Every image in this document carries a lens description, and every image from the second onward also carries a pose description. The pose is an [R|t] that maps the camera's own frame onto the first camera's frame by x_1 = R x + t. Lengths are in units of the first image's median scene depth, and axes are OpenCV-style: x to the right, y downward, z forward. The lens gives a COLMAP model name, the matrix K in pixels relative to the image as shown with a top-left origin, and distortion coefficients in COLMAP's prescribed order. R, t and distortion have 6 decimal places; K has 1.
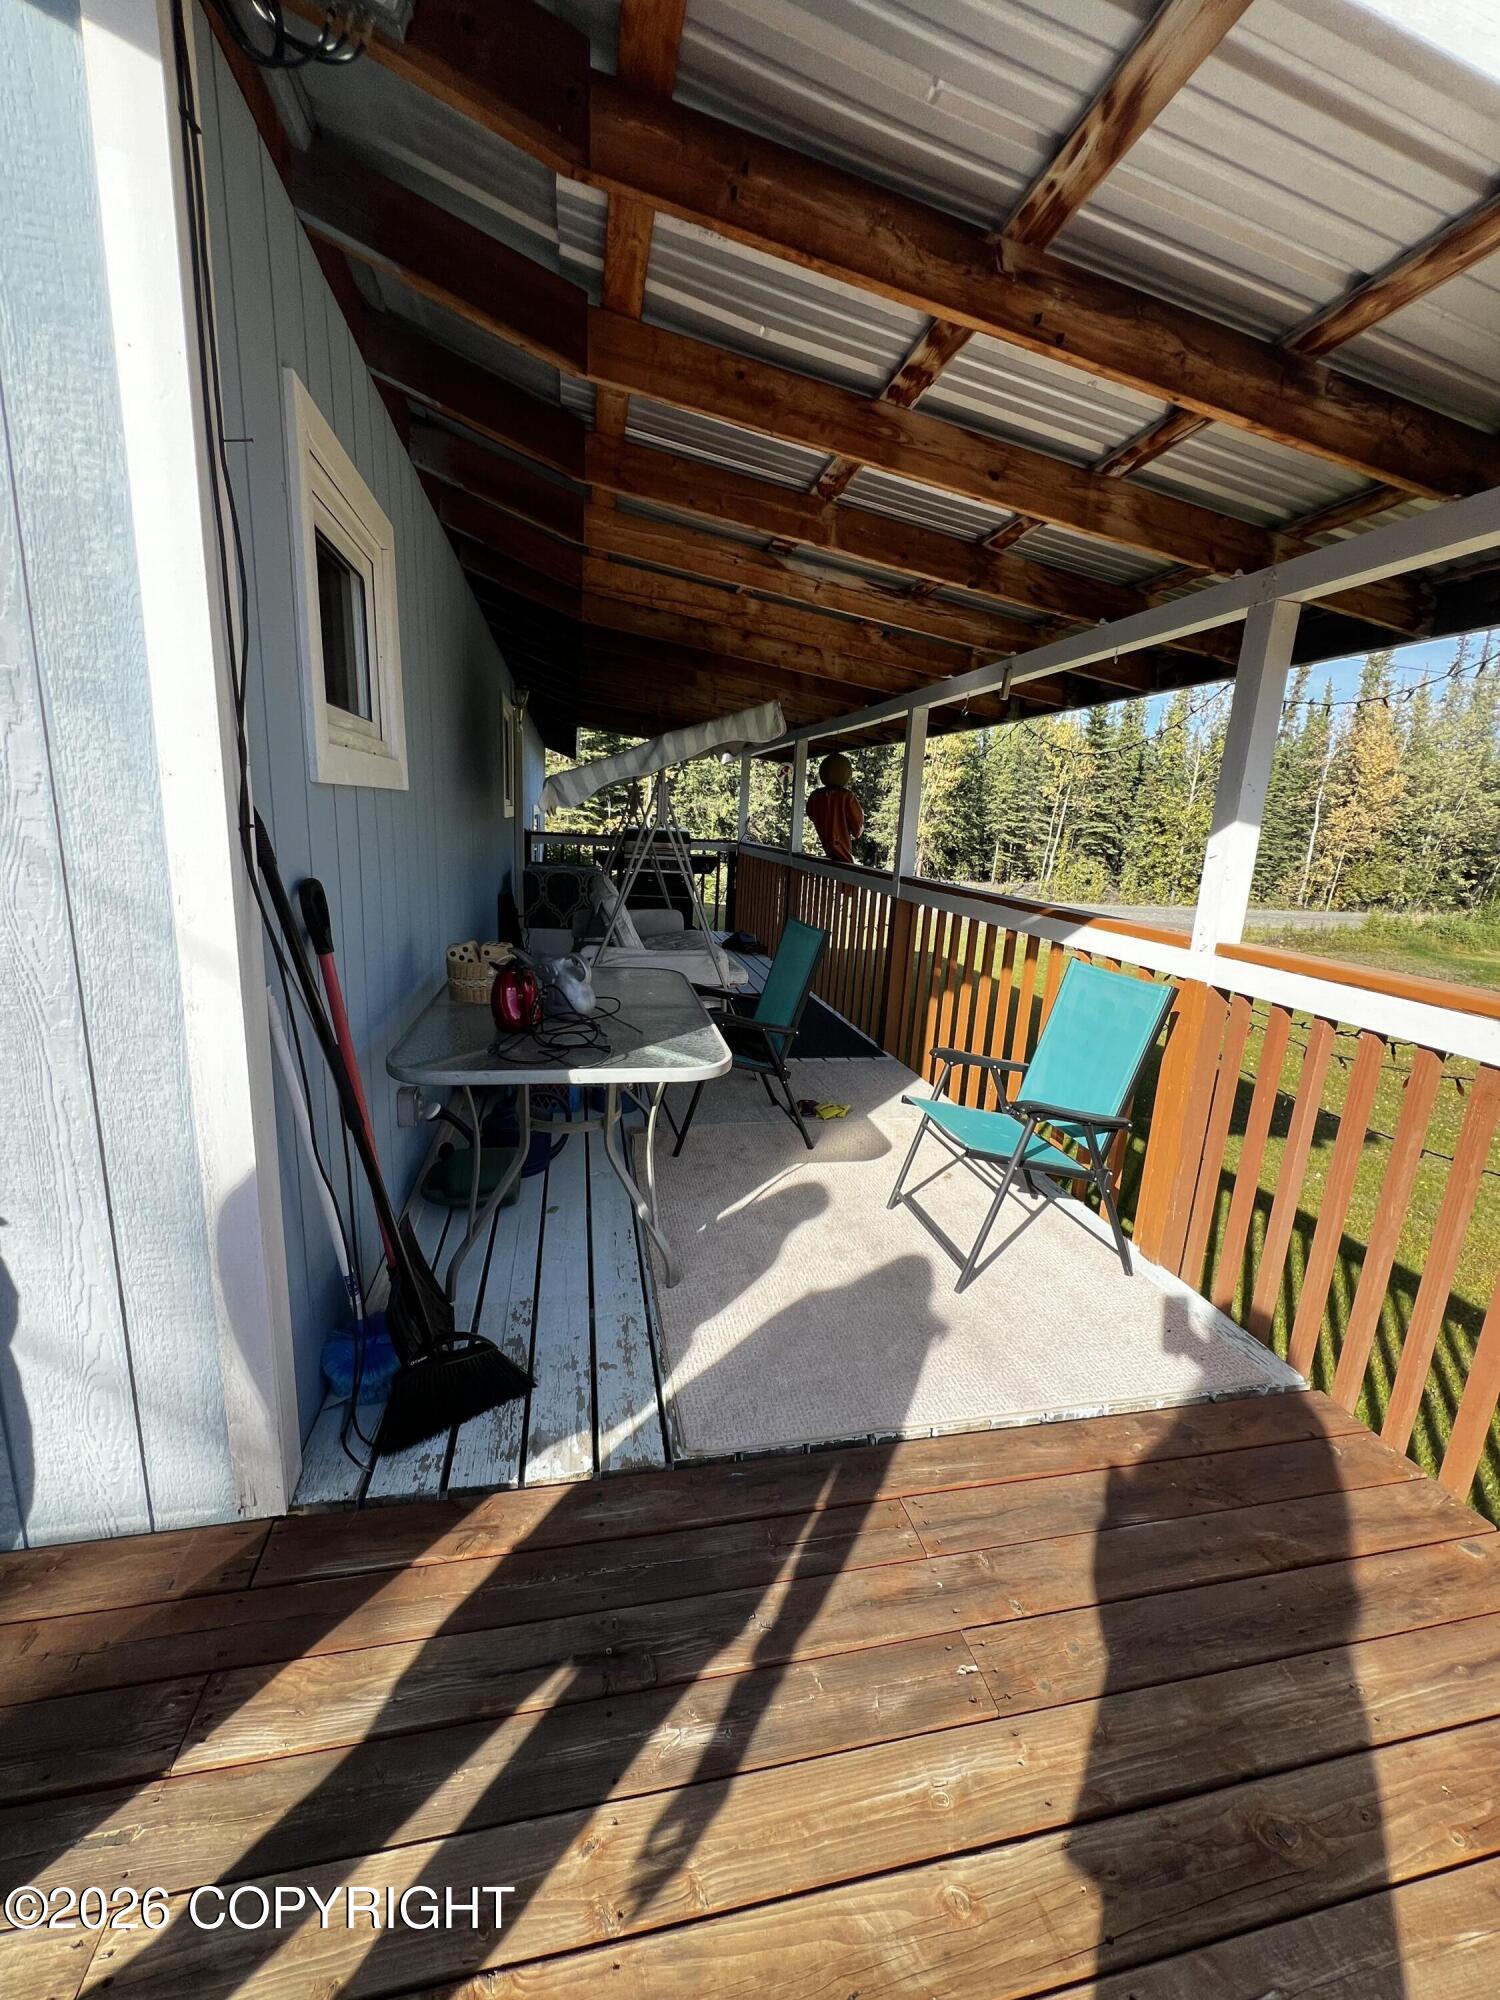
lens RADIAL K [[800.7, 0, 750.0], [0, 800.7, 1000.0], [0, 0, 1]] dist [0.000129, -0.000073]
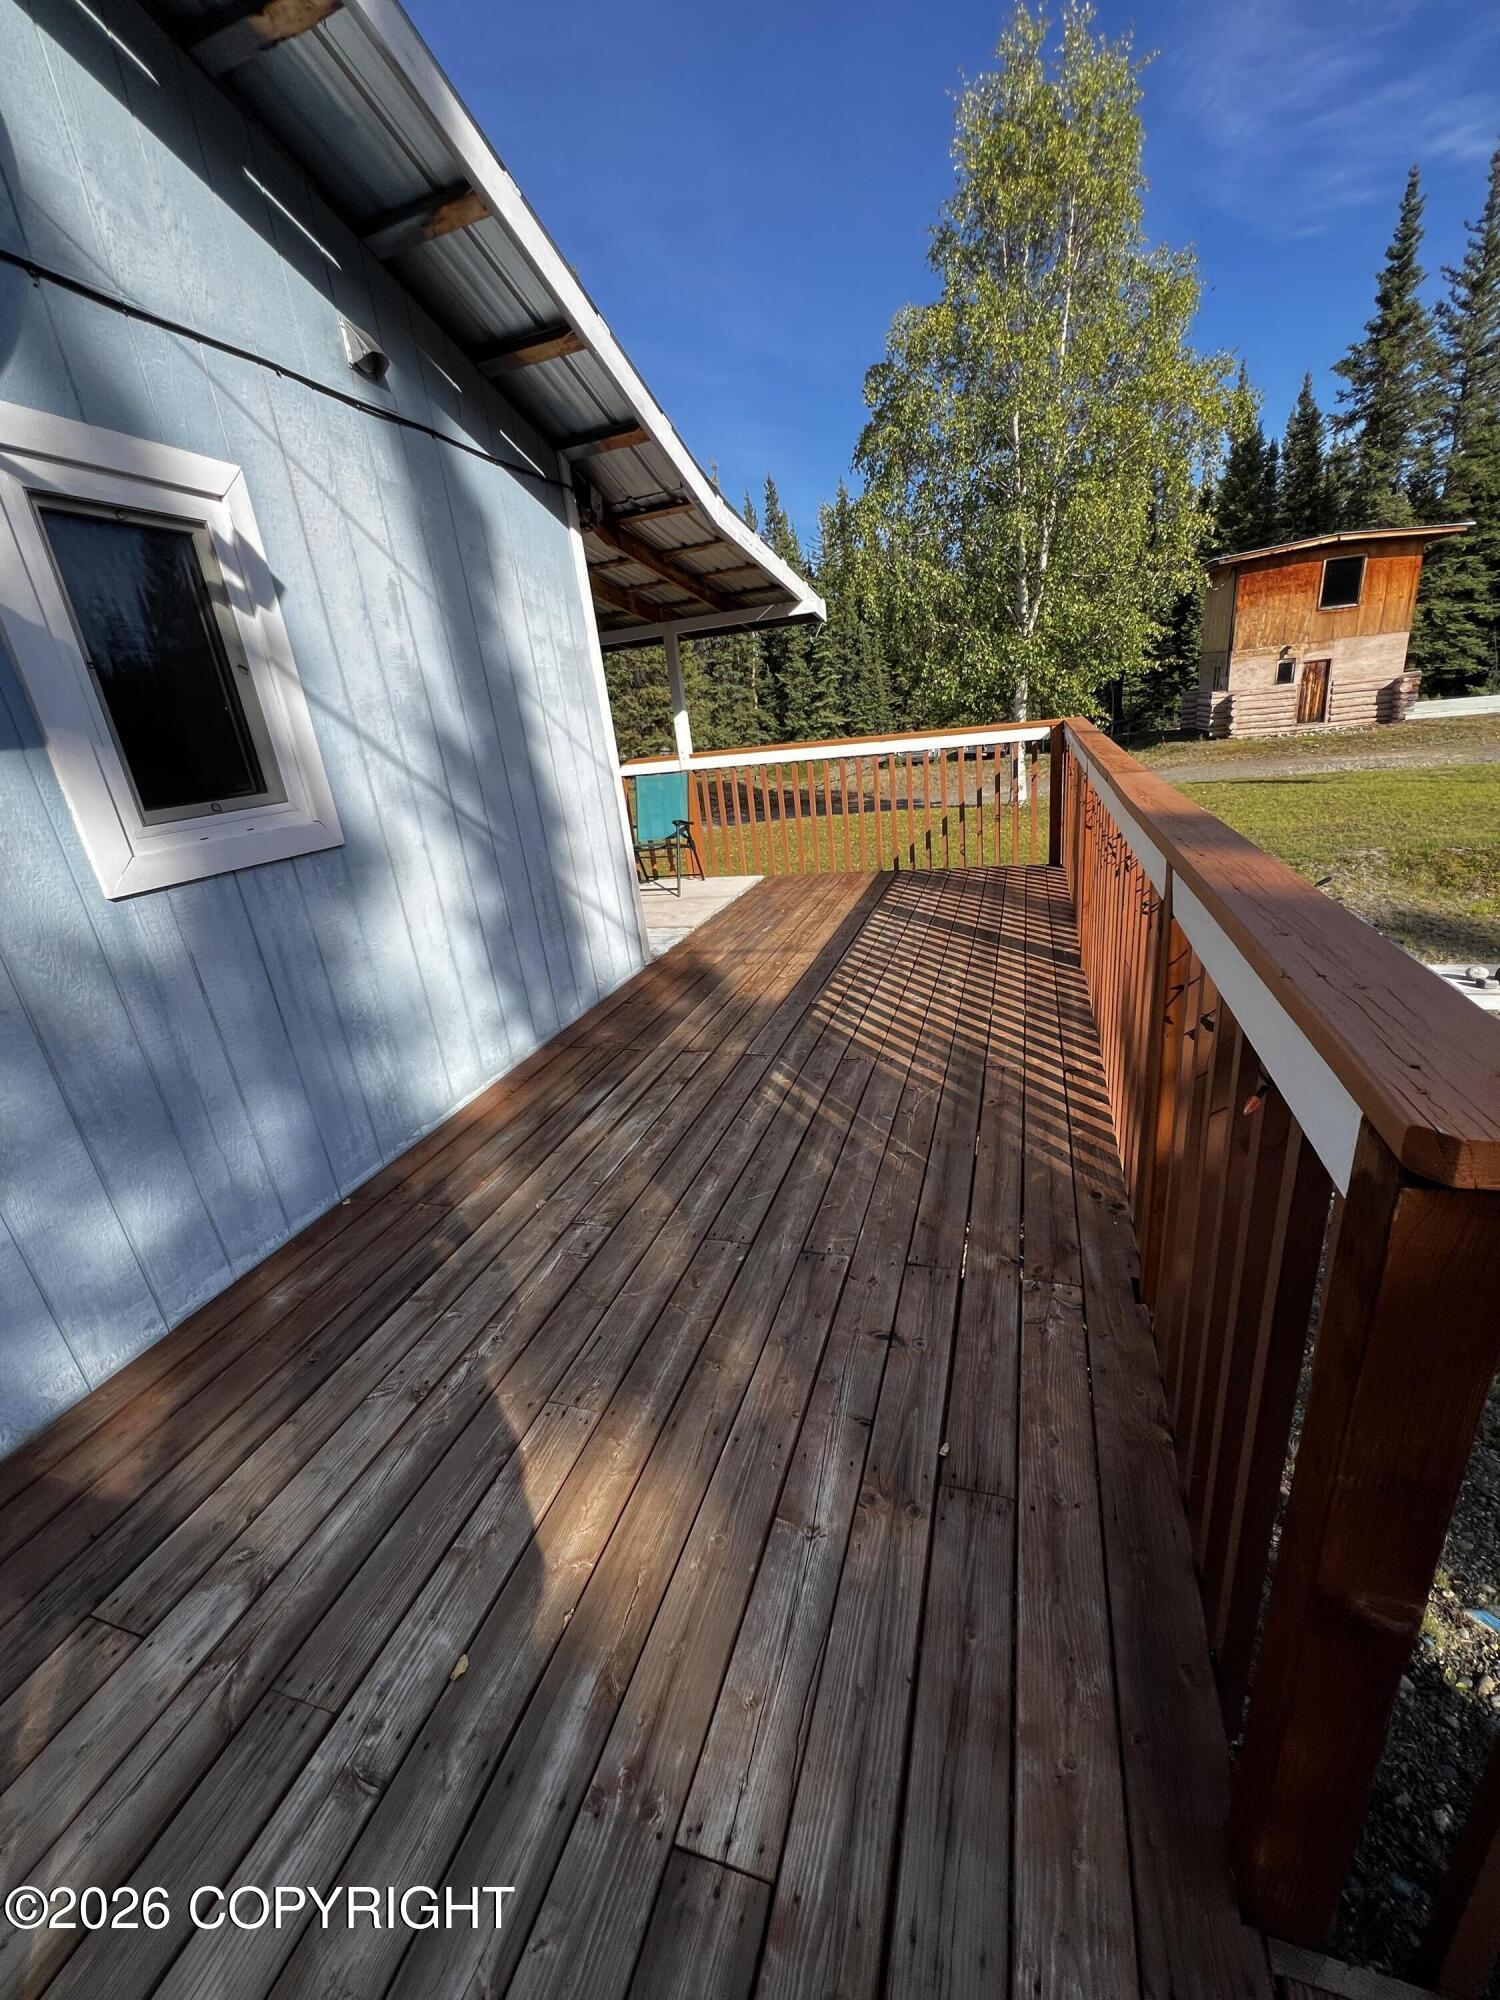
lens RADIAL K [[800.7, 0, 750.0], [0, 800.7, 1000.0], [0, 0, 1]] dist [0.000129, -0.000073]
pose [[0.486299, -0.397351, 0.778219, -1.894682], [0.315006, 0.910457, 0.268027, 0.040815], [-0.815037, 0.114802, 0.567922, -0.716370]]
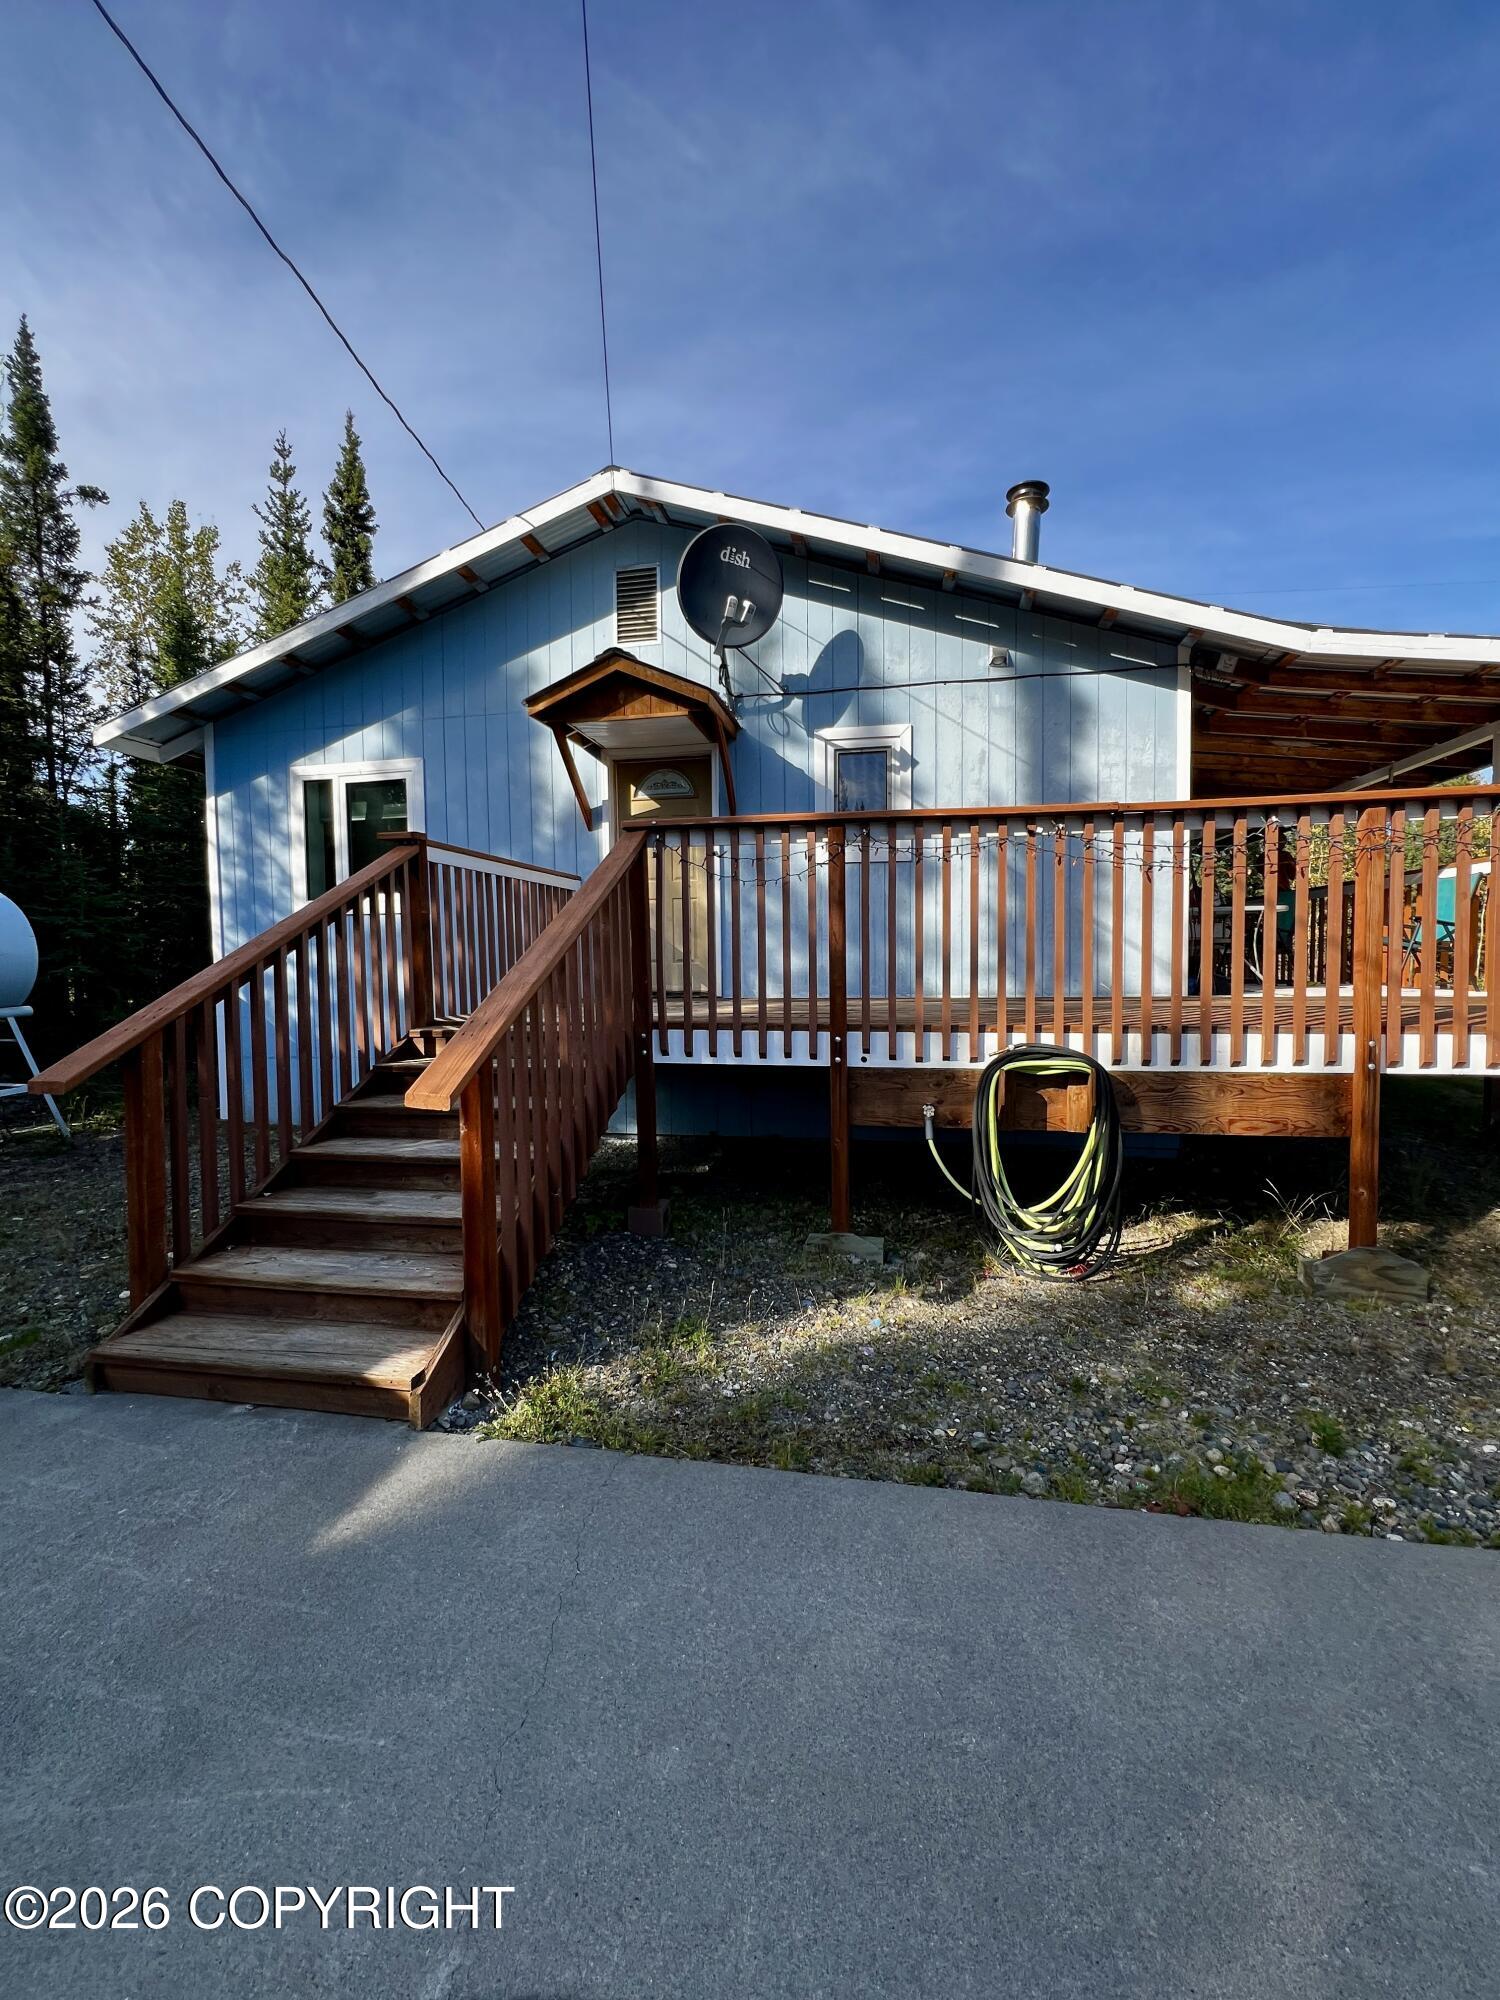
lens RADIAL K [[808.1, 0, 750.0], [0, 808.1, 1000.0], [0, 0, 1]] dist [-0.024176, -0.000063]
pose [[0.915937, -0.050101, -0.398183, -0.640353], [-0.025957, 0.982704, -0.183356, 0.931101], [0.400482, 0.178278, 0.898794, -2.201988]]
